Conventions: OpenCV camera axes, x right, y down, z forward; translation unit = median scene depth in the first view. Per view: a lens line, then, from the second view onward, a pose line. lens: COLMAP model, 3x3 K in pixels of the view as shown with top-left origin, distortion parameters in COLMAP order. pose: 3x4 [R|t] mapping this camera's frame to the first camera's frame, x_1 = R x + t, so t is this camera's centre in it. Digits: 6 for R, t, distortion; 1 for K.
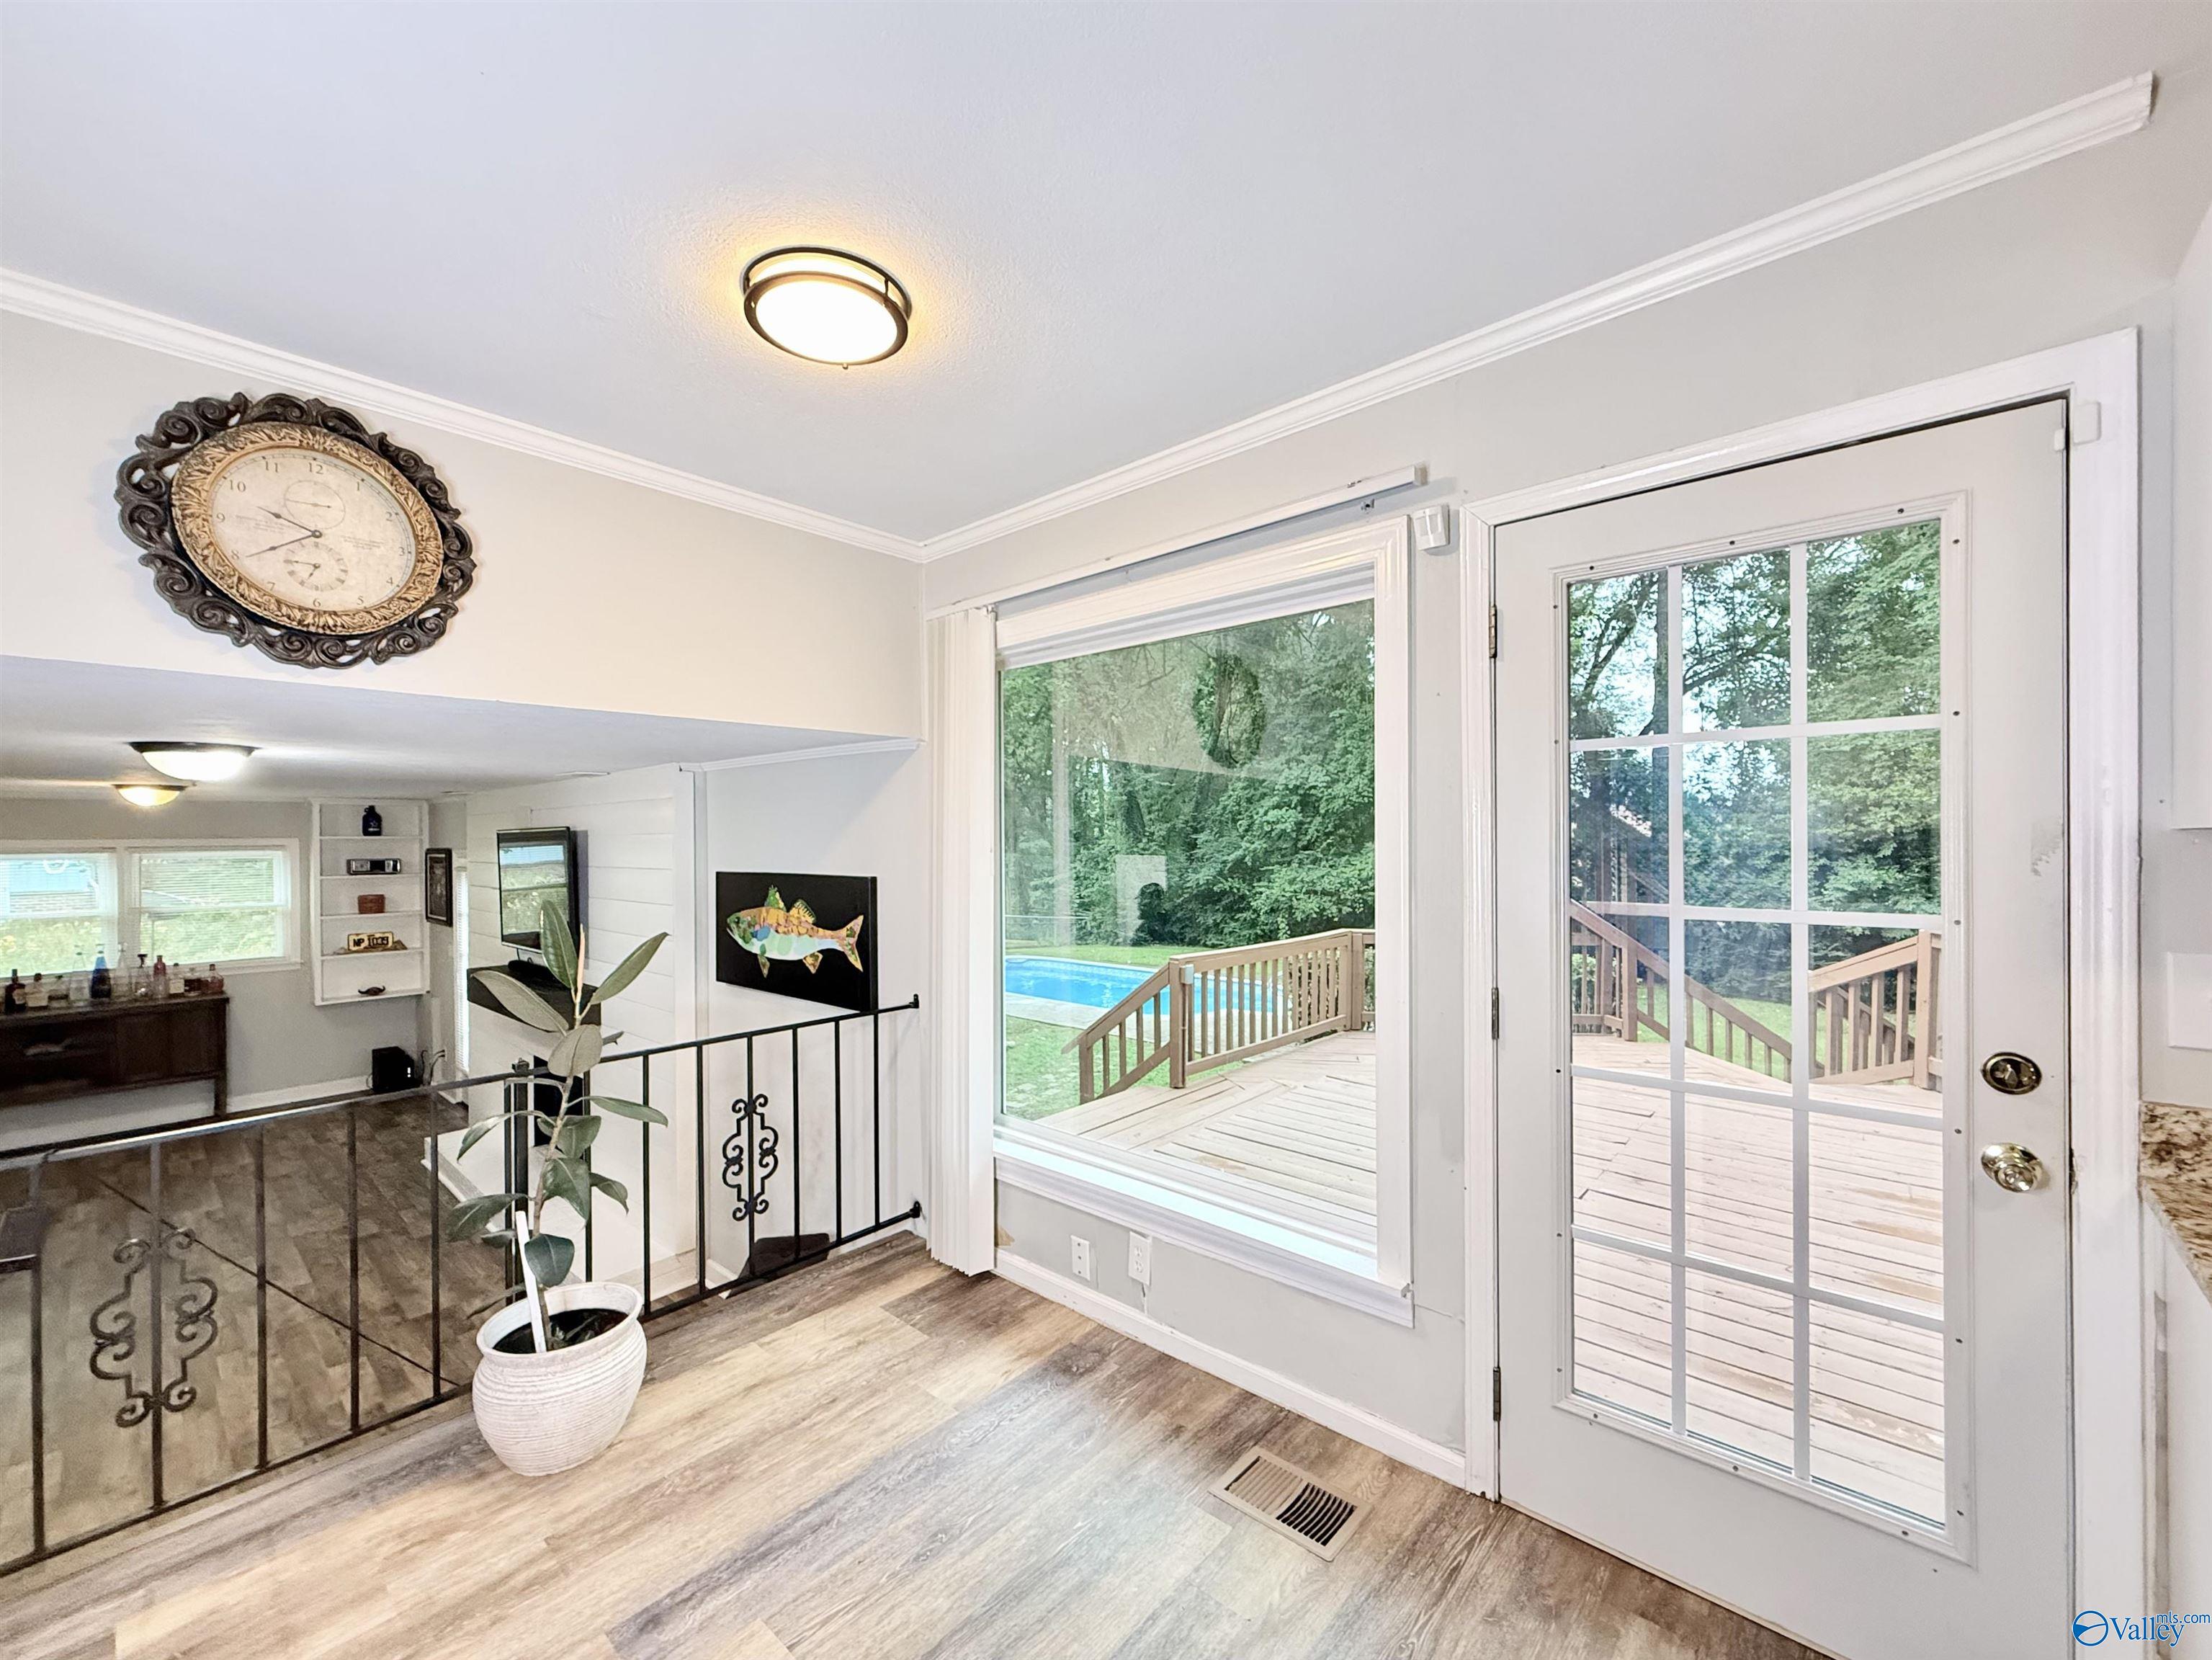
lens RADIAL K [[898.5, 0, 1100.1], [0, 898.5, 844.3], [0, 0, 1]] dist [0.002020, 0.000303]
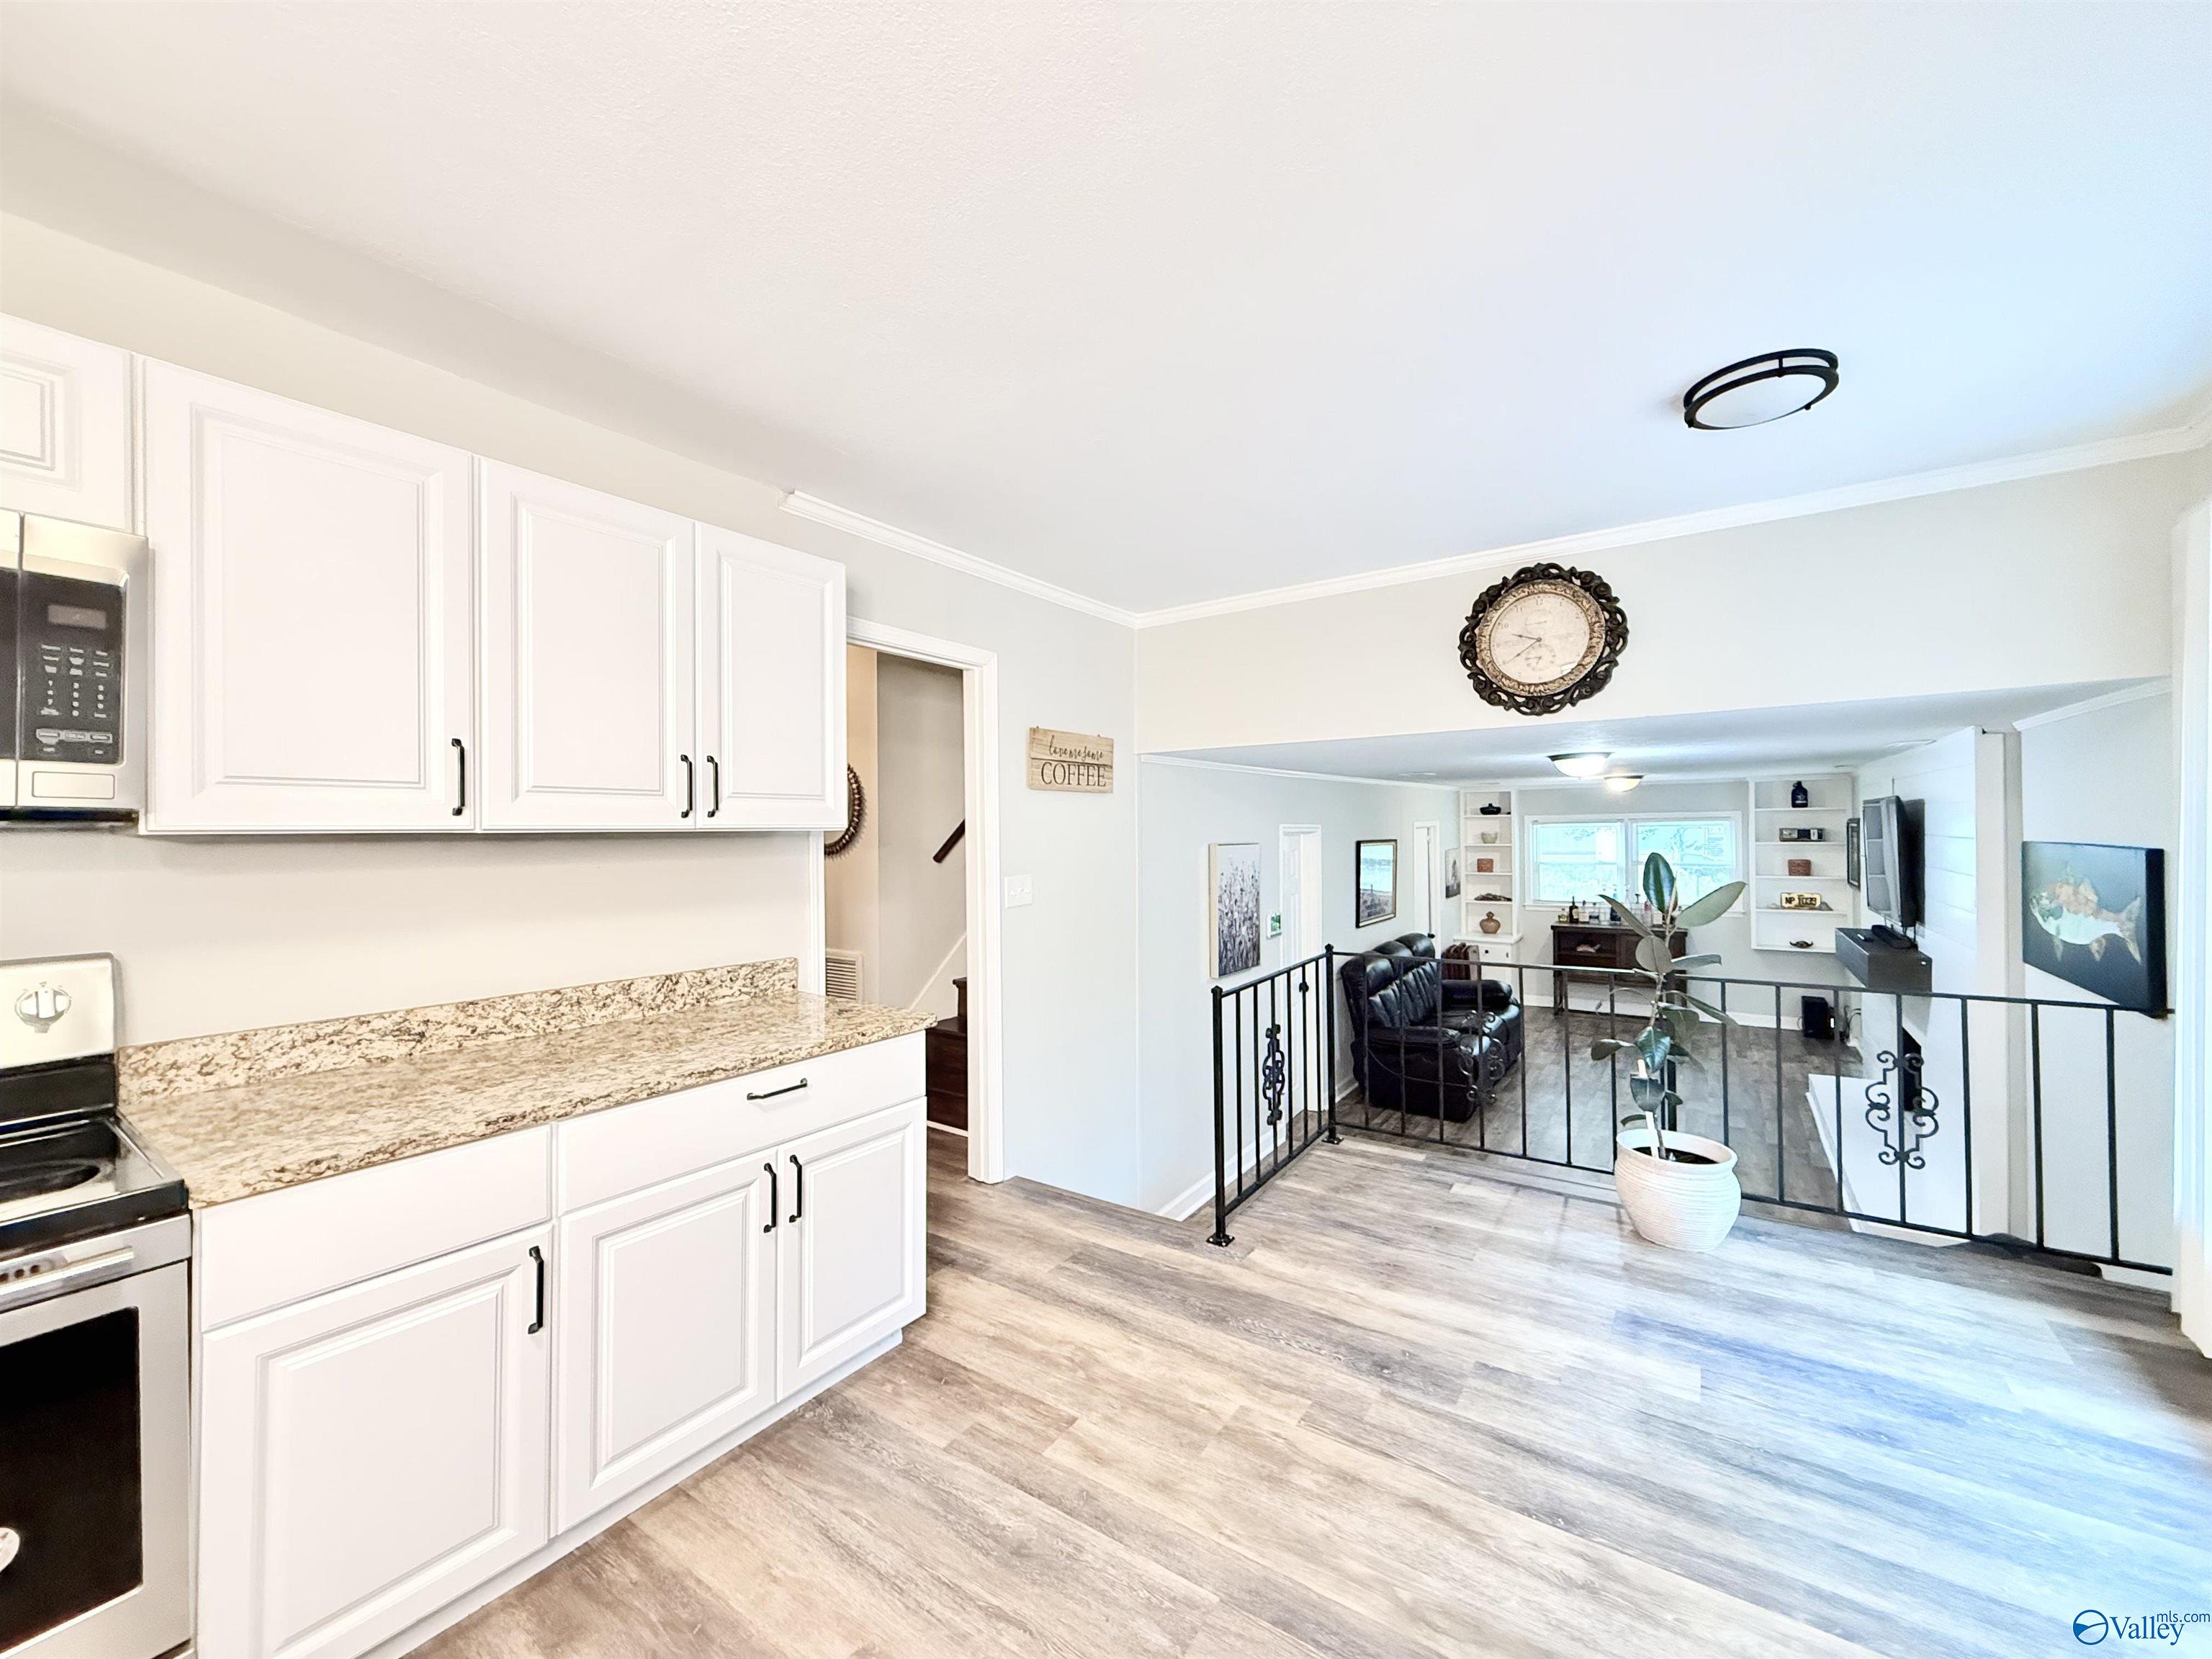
lens RADIAL K [[882.1, 0, 1097.1], [0, 882.1, 821.6], [0, 0, 1]] dist [0.002065, 0.000234]
pose [[0.124638, -0.002106, -0.992200, 0.507479], [0.008664, 0.999962, -0.001034, 0.004746], [0.992164, -0.008468, 0.124651, -0.054777]]
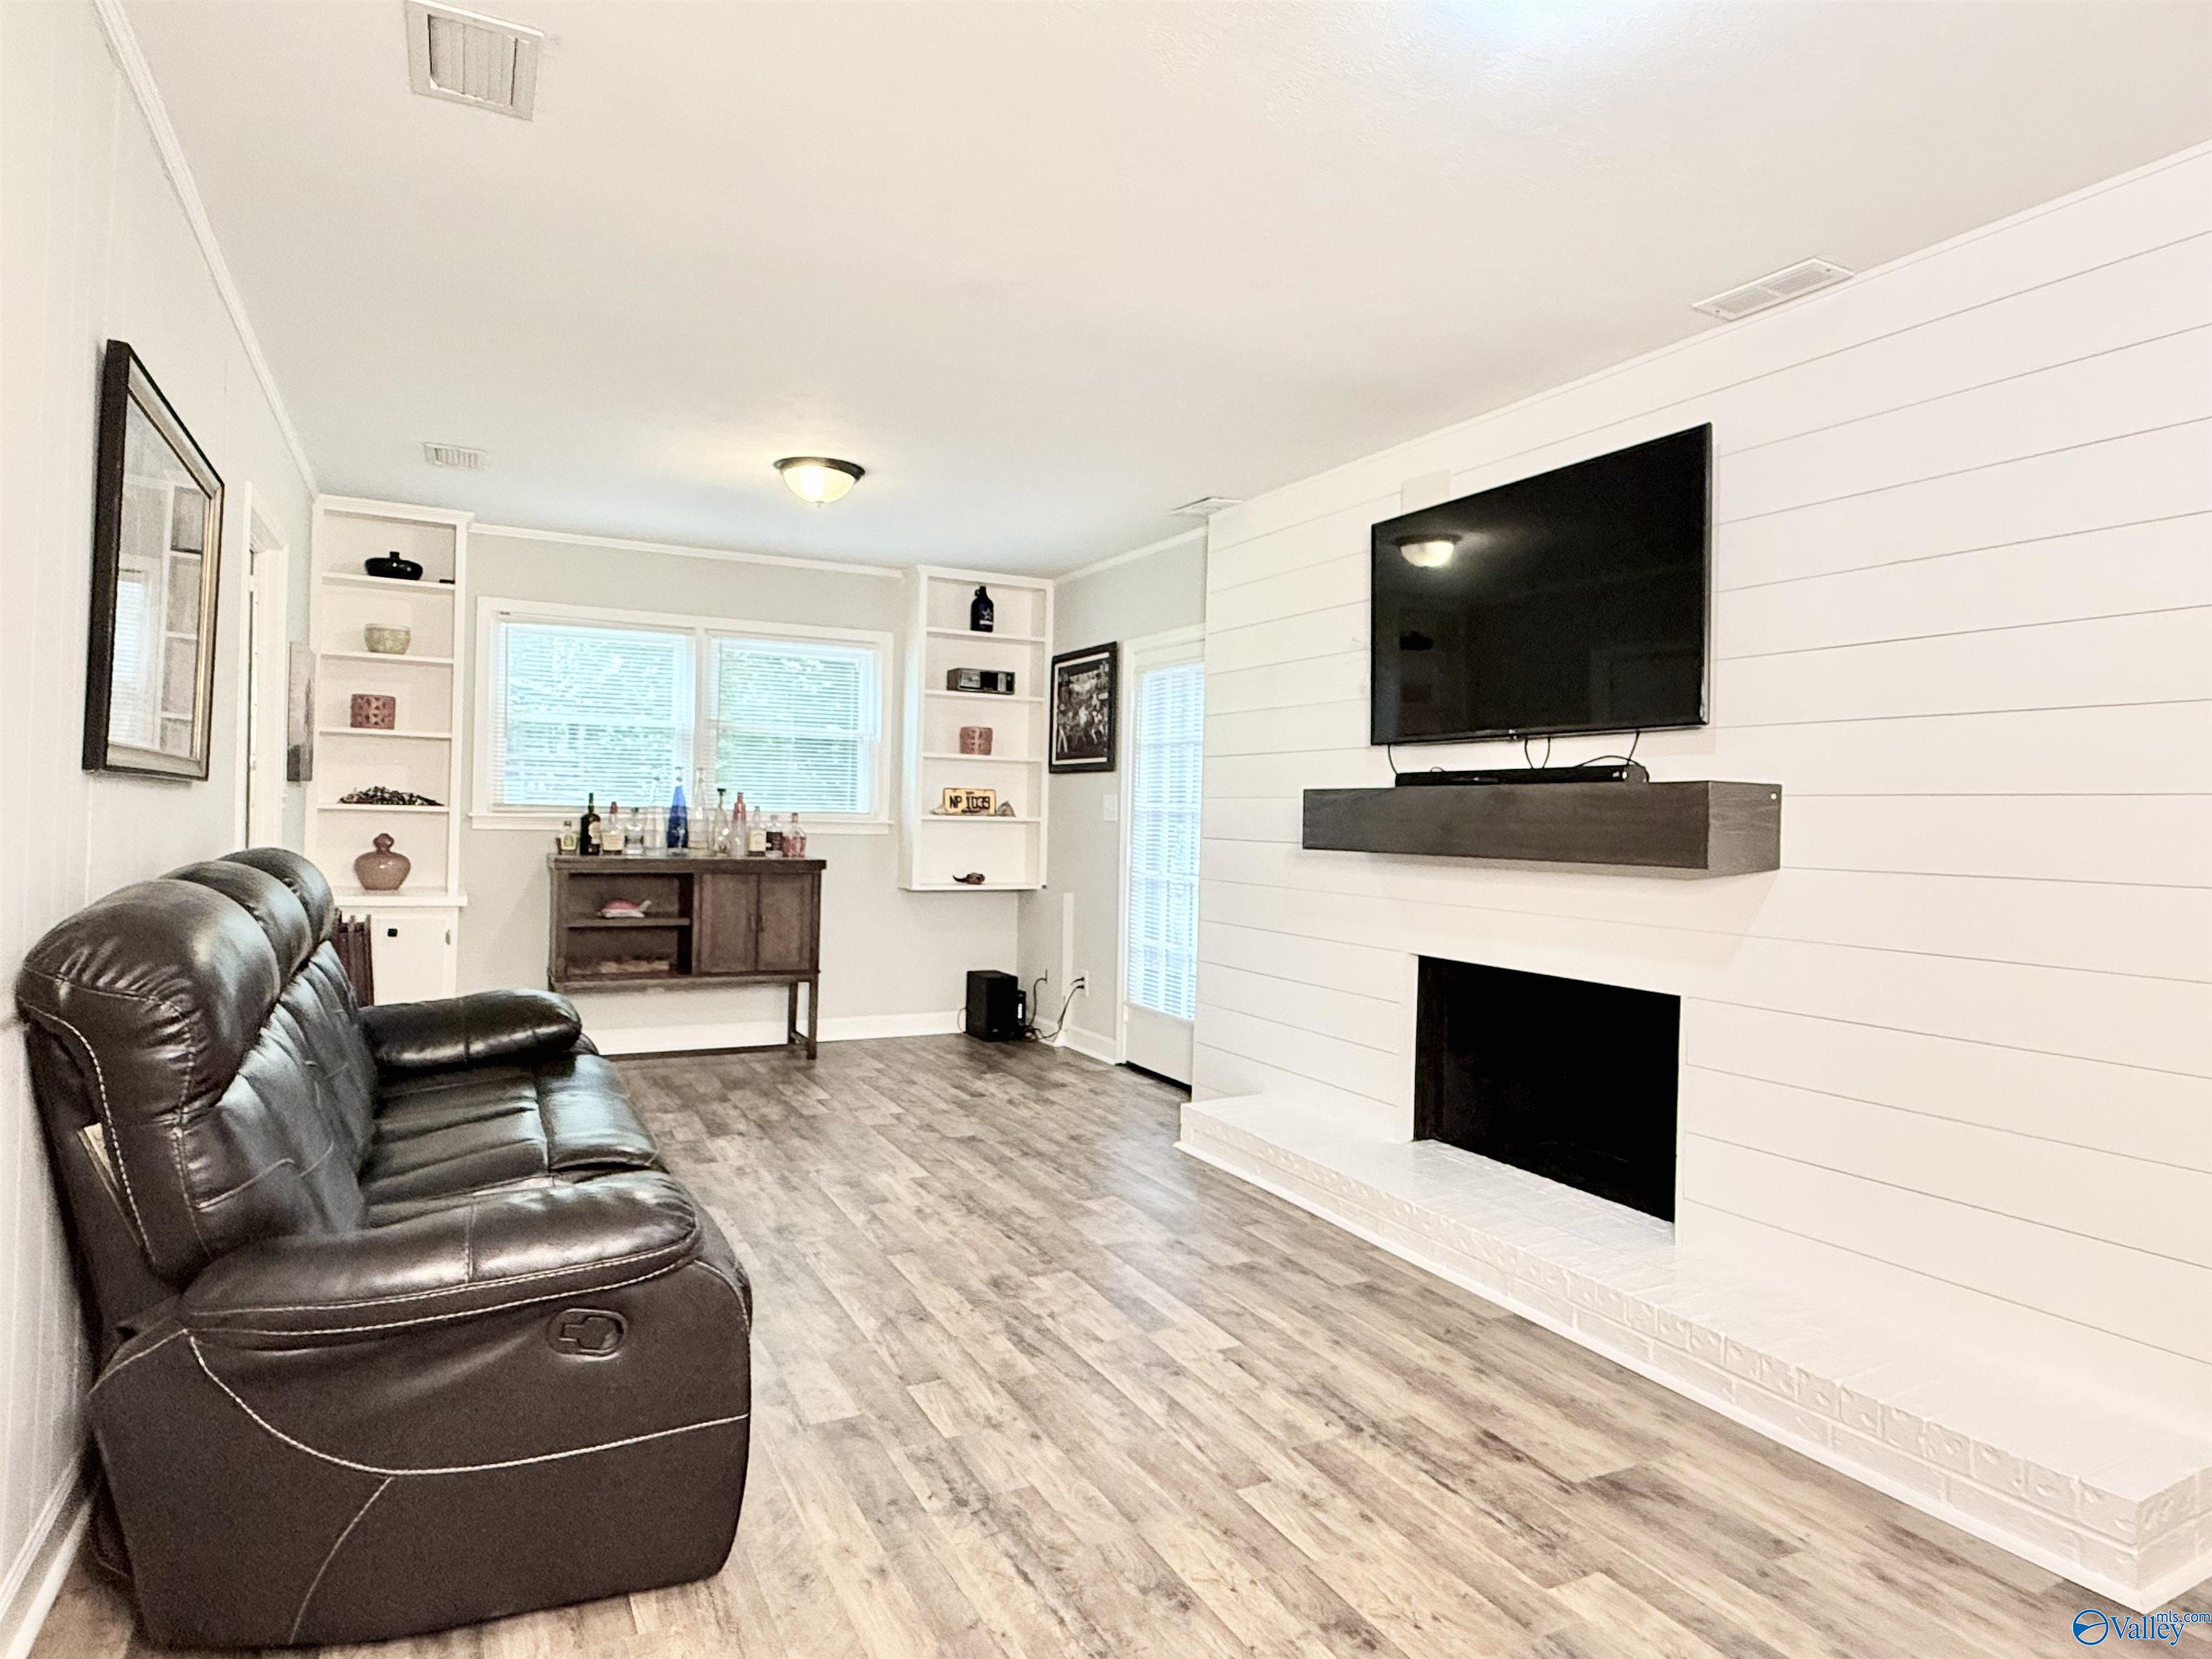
lens RADIAL K [[1253.7, 0, 1106.0], [0, 1253.7, 829.5], [0, 0, 1]] dist [-0.005728, -0.000154]
pose [[0.936046, 0.029662, -0.350625, -1.114332], [-0.029183, 0.999552, 0.006650, 0.326659], [0.350665, 0.004008, 0.936492, 0.548214]]
